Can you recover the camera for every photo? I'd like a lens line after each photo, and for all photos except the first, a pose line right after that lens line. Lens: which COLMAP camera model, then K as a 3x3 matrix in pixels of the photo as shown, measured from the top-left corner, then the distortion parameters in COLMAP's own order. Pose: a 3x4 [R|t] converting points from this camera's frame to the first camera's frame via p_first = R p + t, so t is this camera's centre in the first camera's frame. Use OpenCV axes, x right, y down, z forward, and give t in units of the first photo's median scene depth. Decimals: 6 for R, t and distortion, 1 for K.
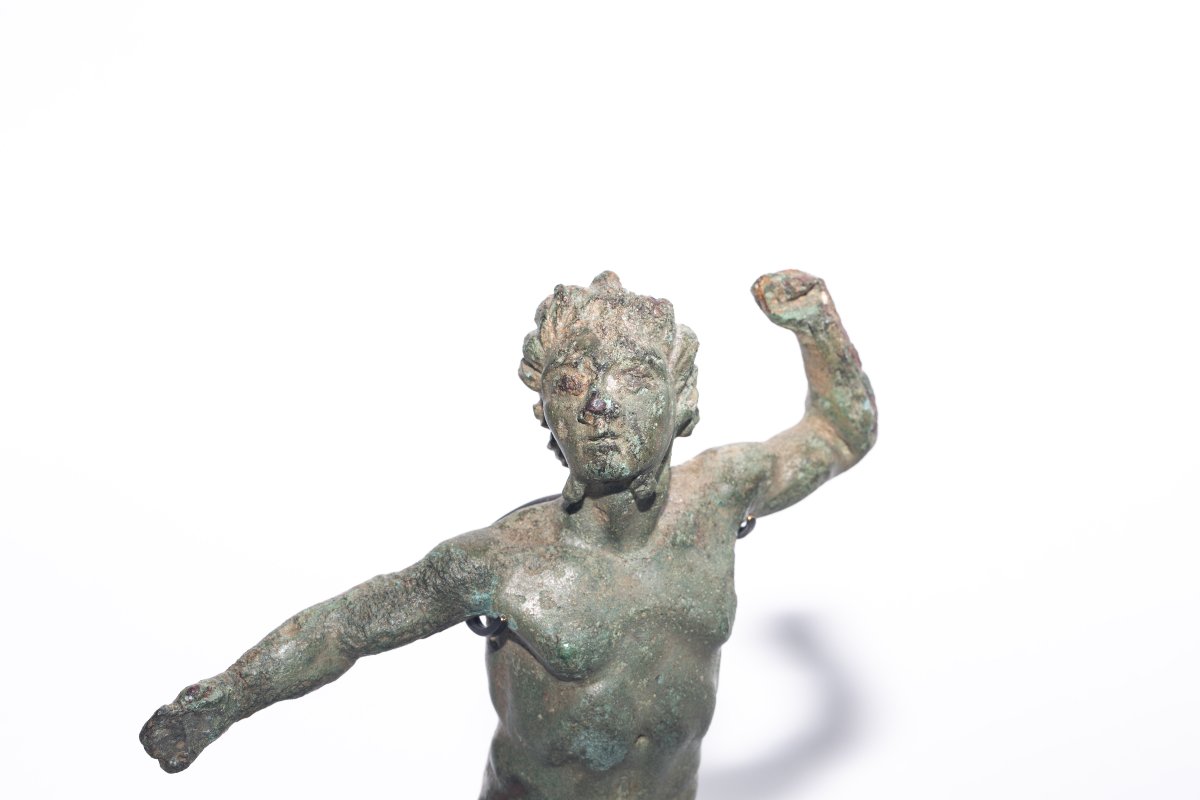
lens RADIAL K [[3924.5, 0, 598.2], [0, 3924.5, 398.9], [0, 0, 1]] dist [0.039633, 0.000000]
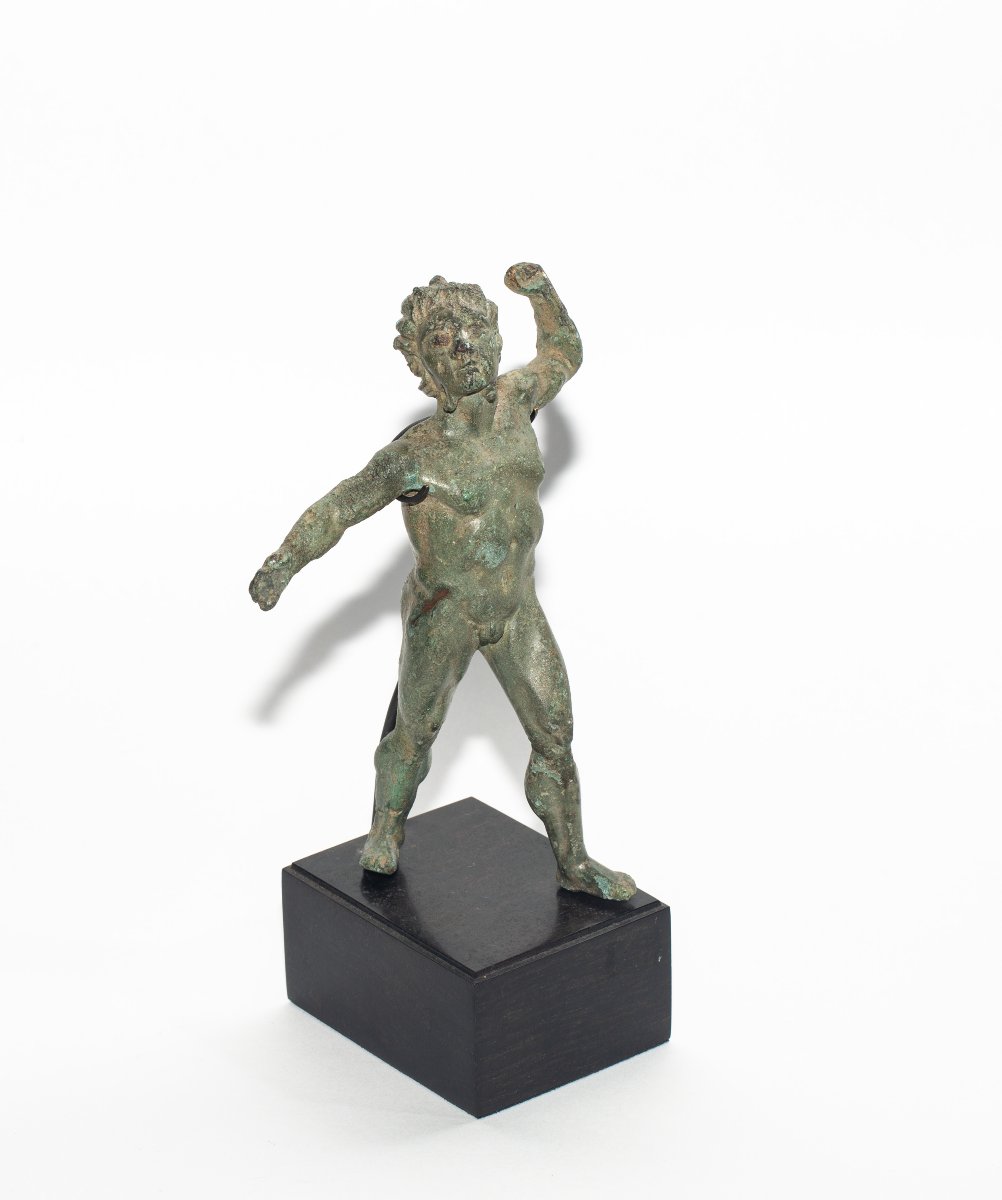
lens RADIAL K [[4786.6, 0, 502.1], [0, 4786.6, 599.7], [0, 0, 1]] dist [-0.407349, 0.000000]
pose [[0.941344, -0.205379, 0.267752, -0.552433], [0.218352, 0.975680, -0.019271, 0.149843], [-0.257283, 0.076605, 0.963295, -0.981863]]
